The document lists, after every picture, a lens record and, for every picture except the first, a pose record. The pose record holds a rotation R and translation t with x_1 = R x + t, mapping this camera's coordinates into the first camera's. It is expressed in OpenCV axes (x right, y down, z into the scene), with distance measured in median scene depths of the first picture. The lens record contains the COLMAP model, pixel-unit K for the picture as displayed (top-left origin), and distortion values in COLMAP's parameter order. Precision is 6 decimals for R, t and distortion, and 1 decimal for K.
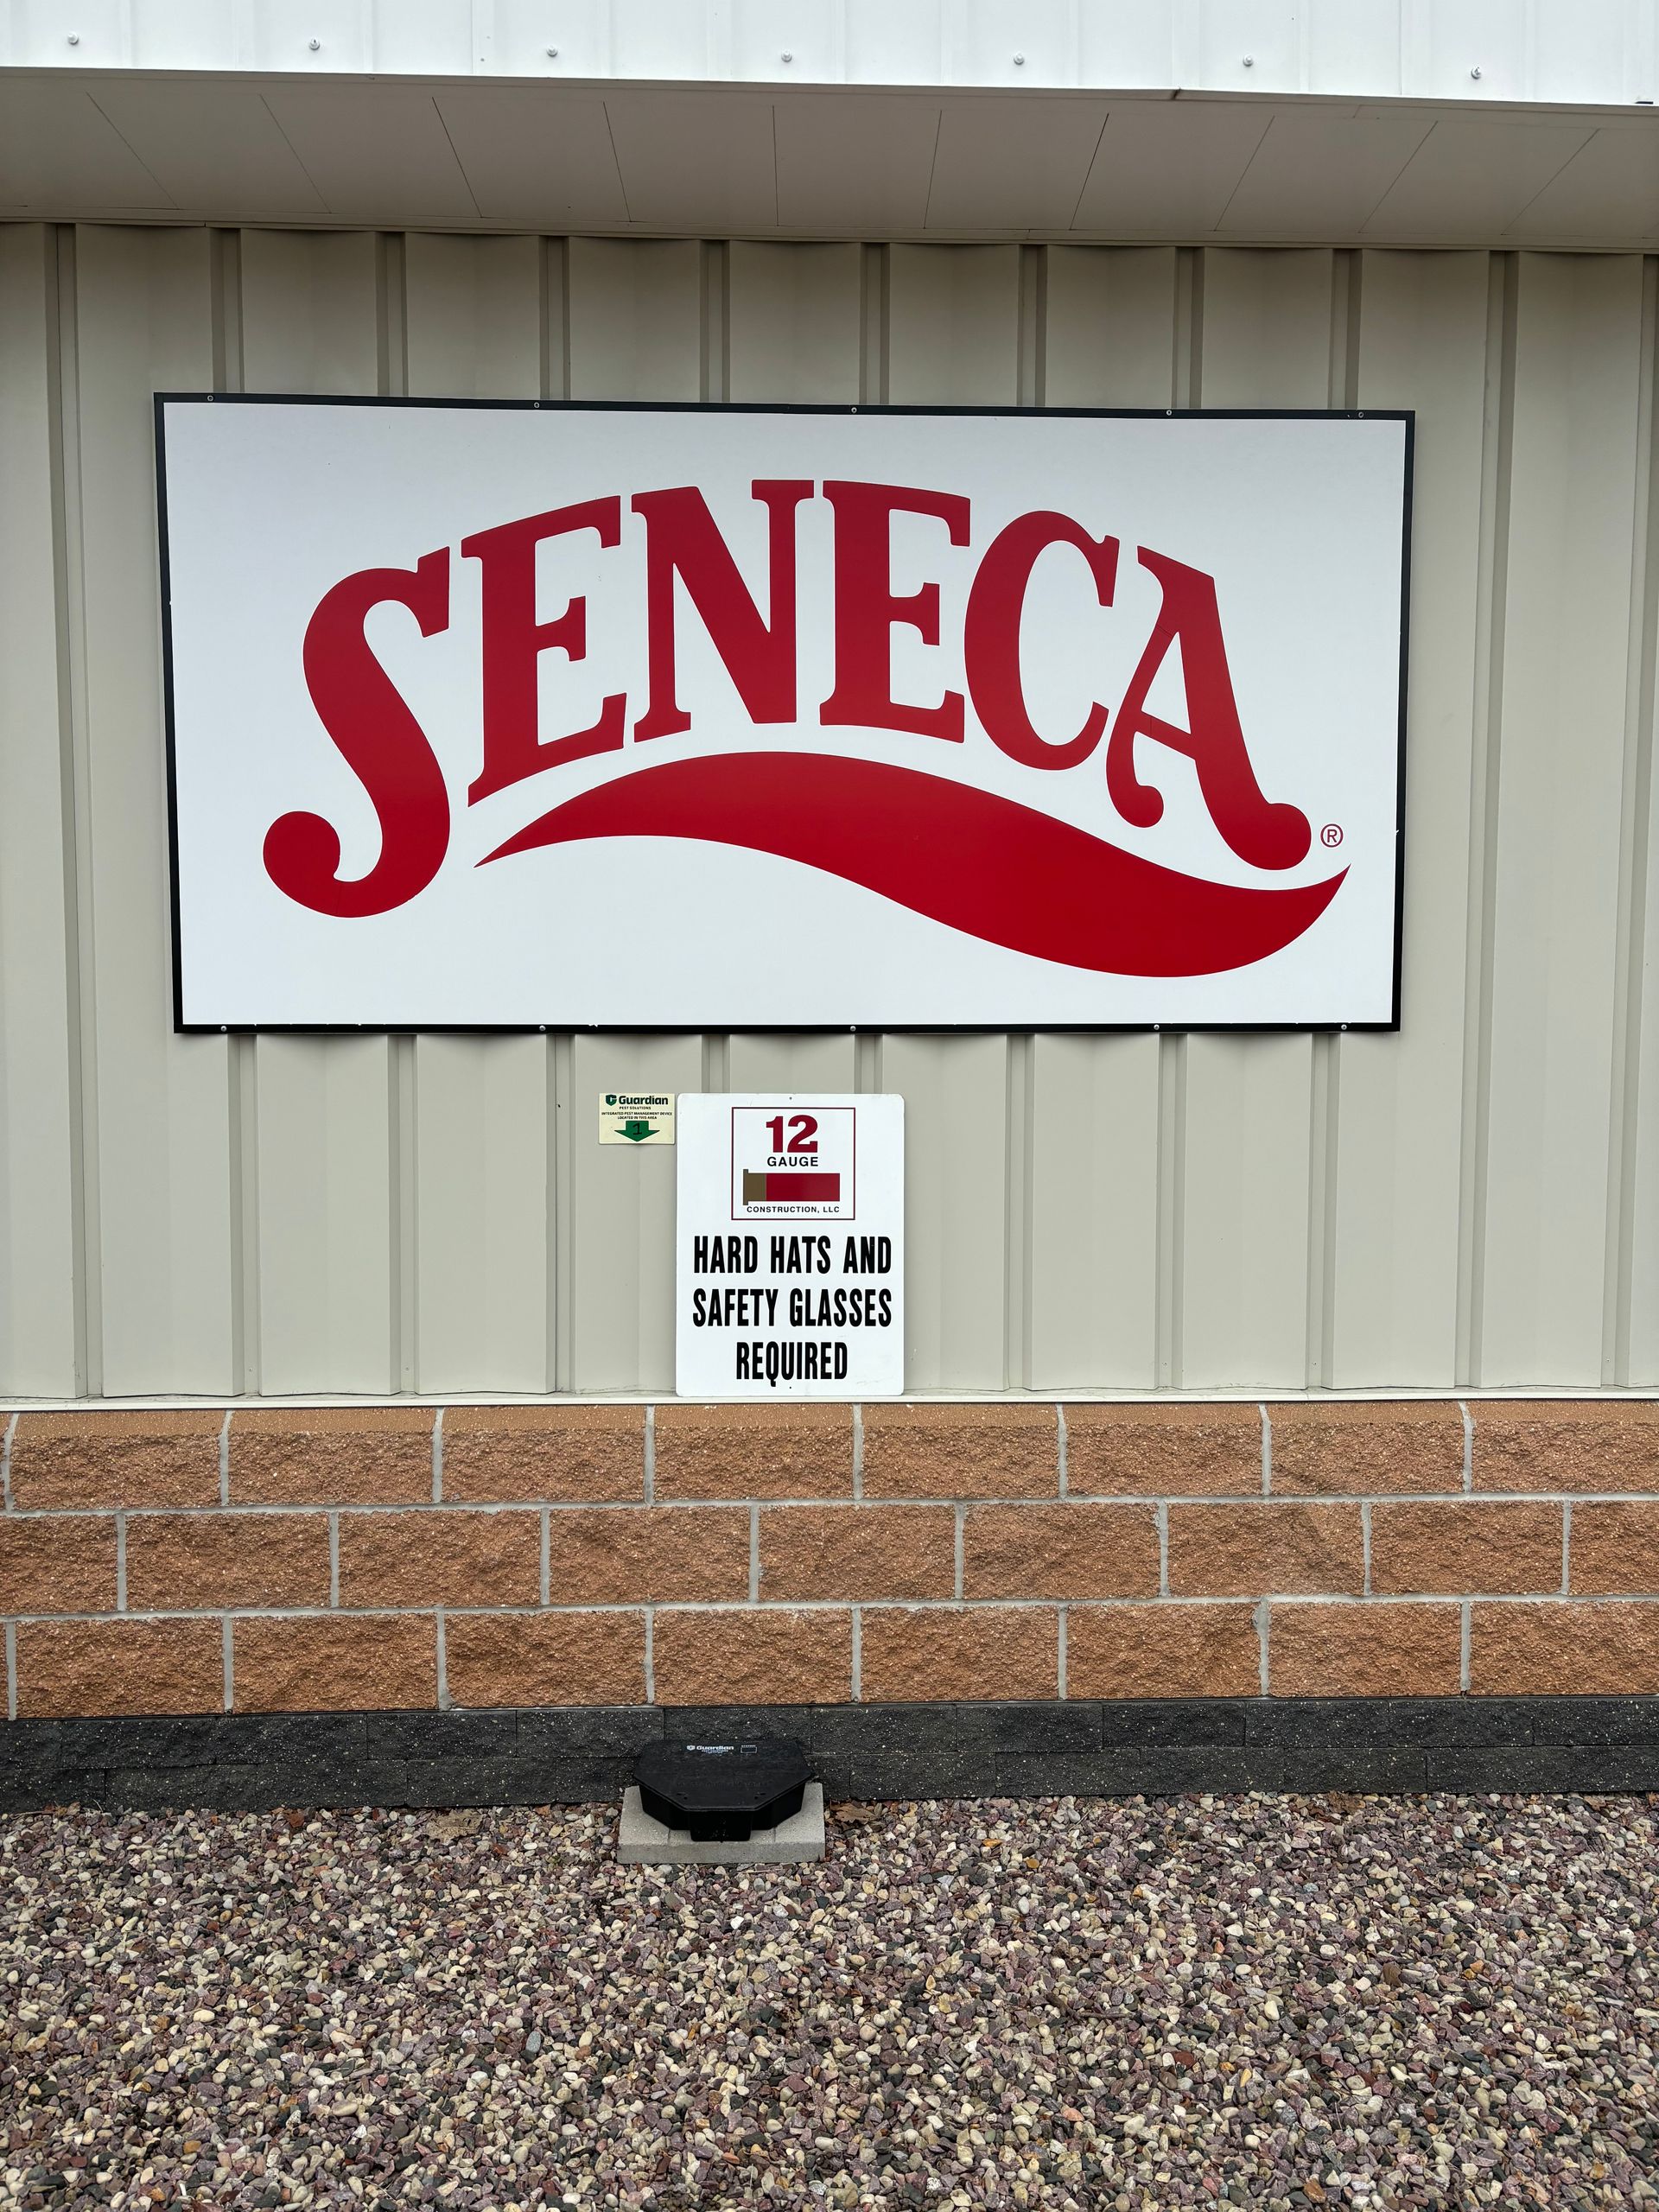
lens RADIAL K [[1665.9, 0, 846.2], [0, 1665.9, 1111.3], [0, 0, 1]] dist [0.048164, -0.054066]
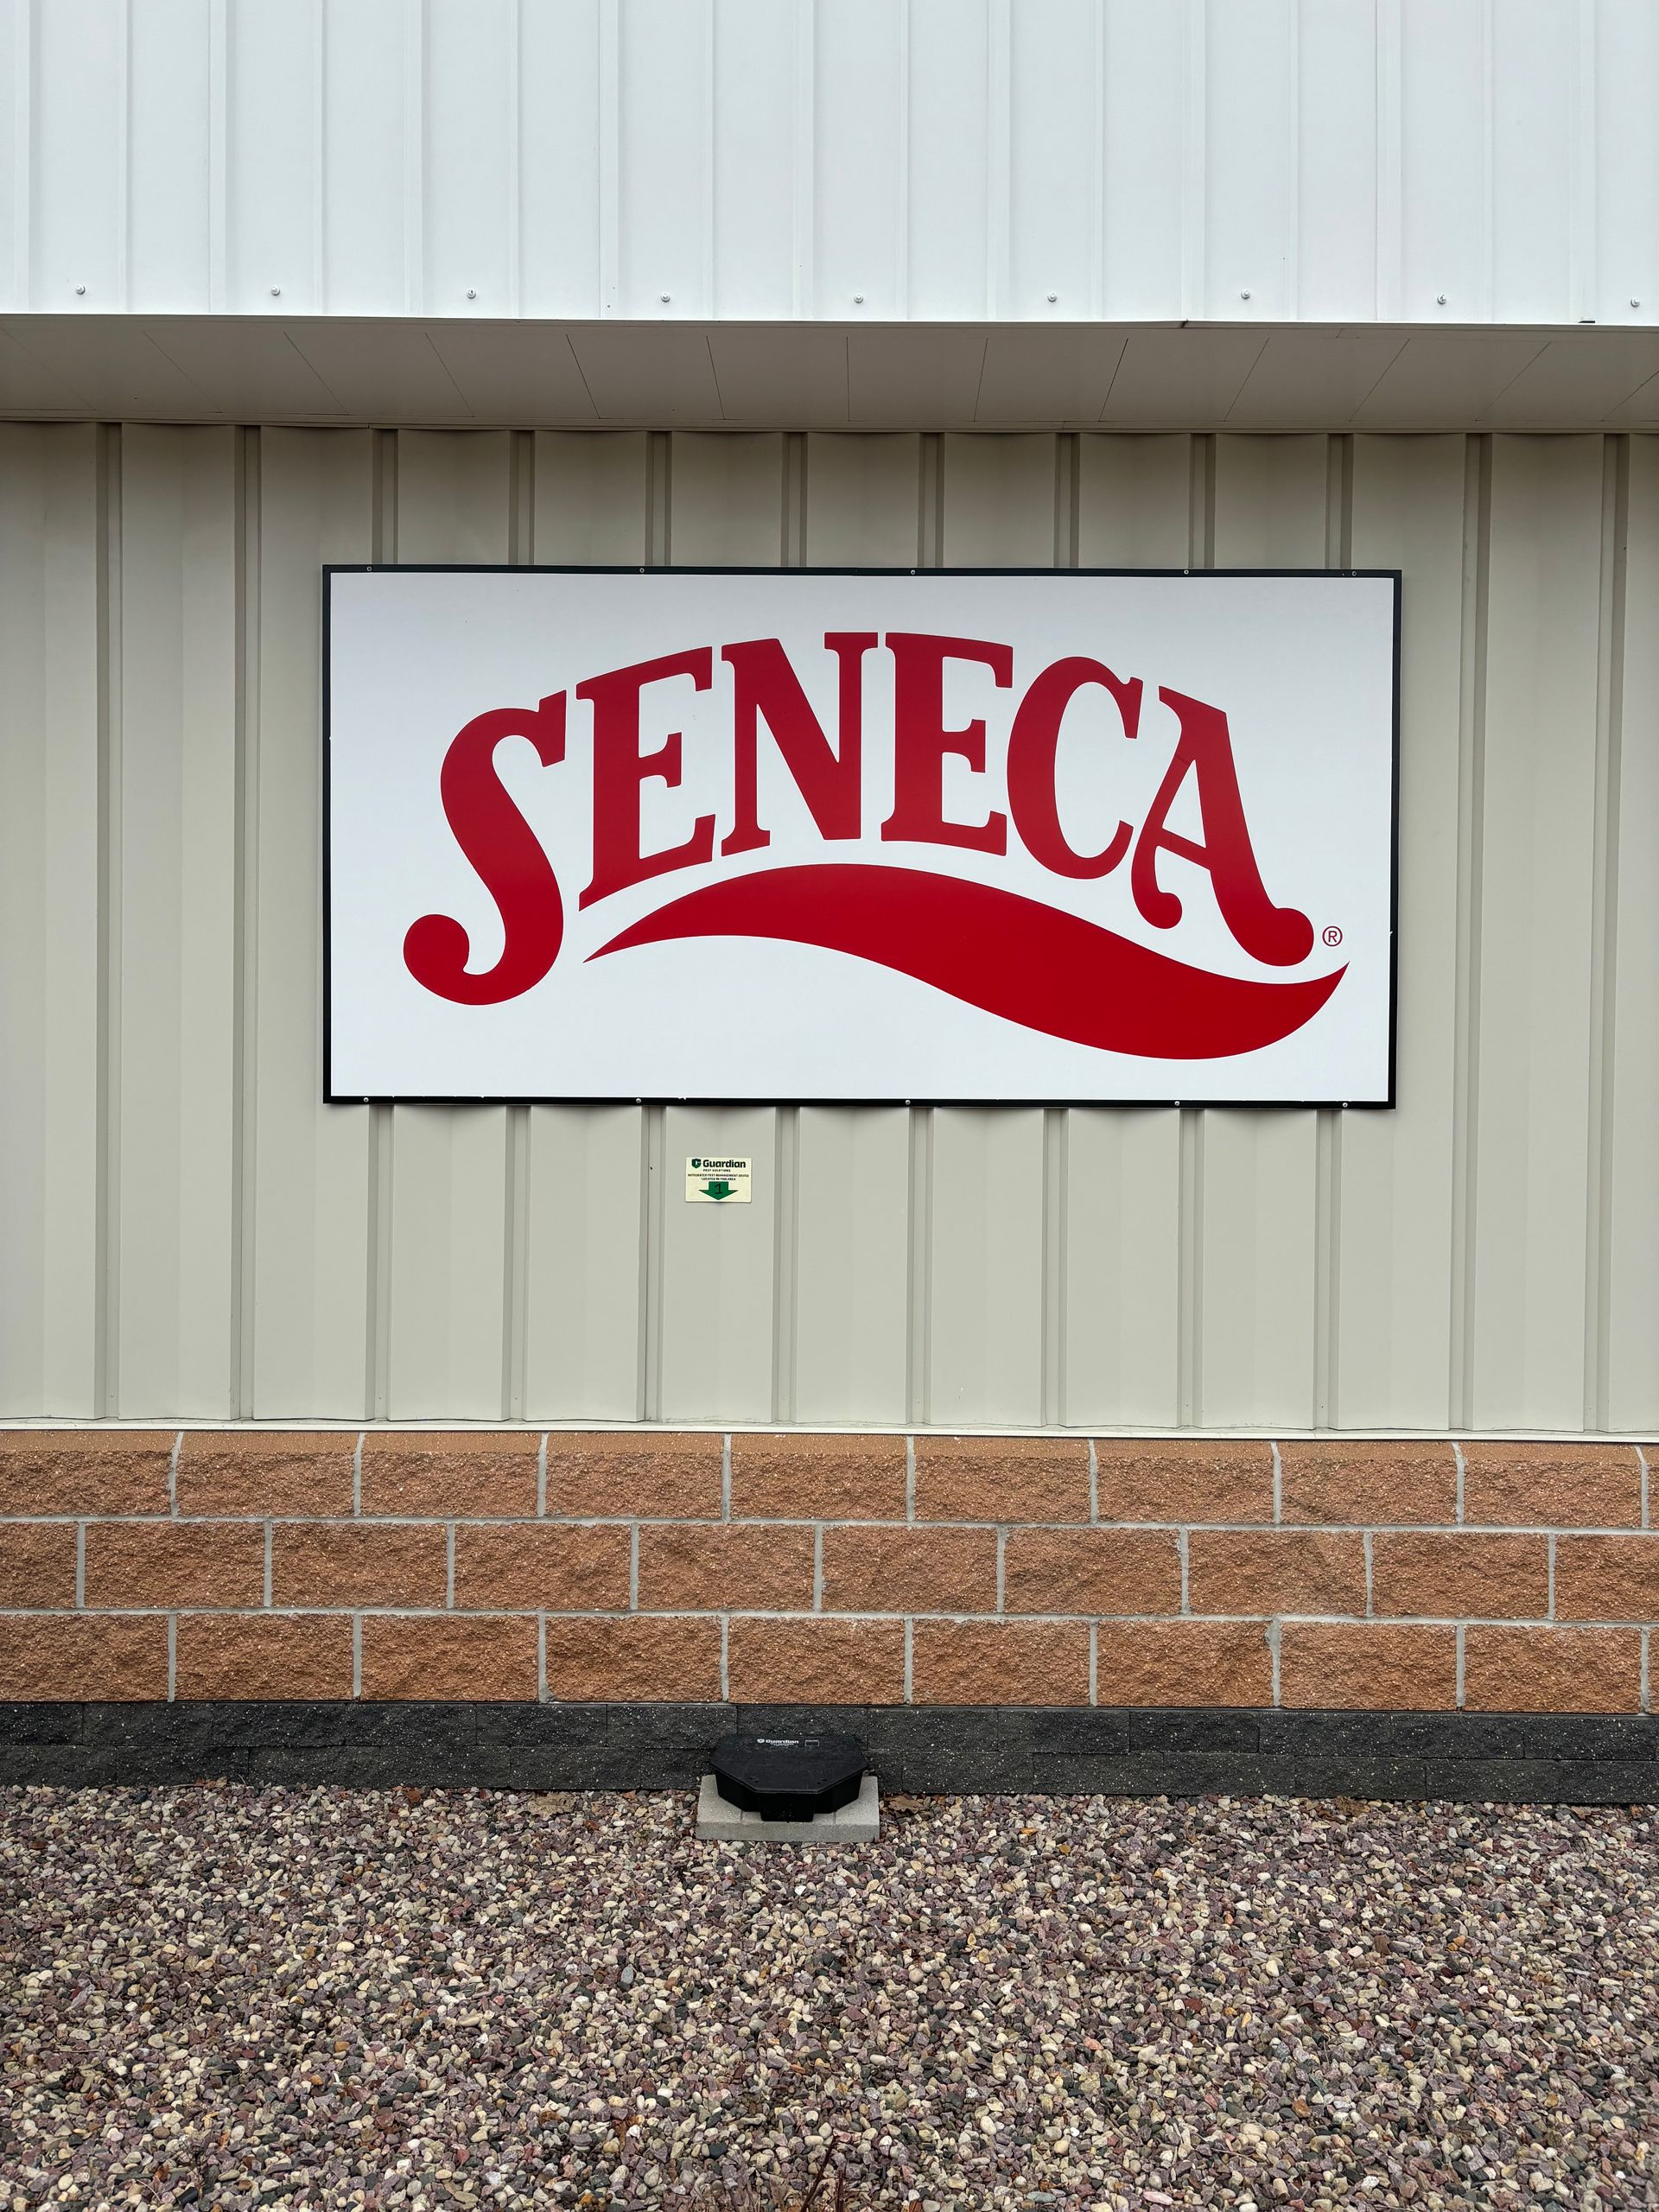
lens RADIAL K [[1665.9, 0, 825.2], [0, 1665.9, 1096.5], [0, 0, 1]] dist [0.048164, -0.054066]
pose [[0.998902, 0.006342, -0.046425, 0.000156], [-0.008828, 0.998527, -0.053527, 0.008381], [0.046017, 0.053878, 0.997487, -0.154888]]
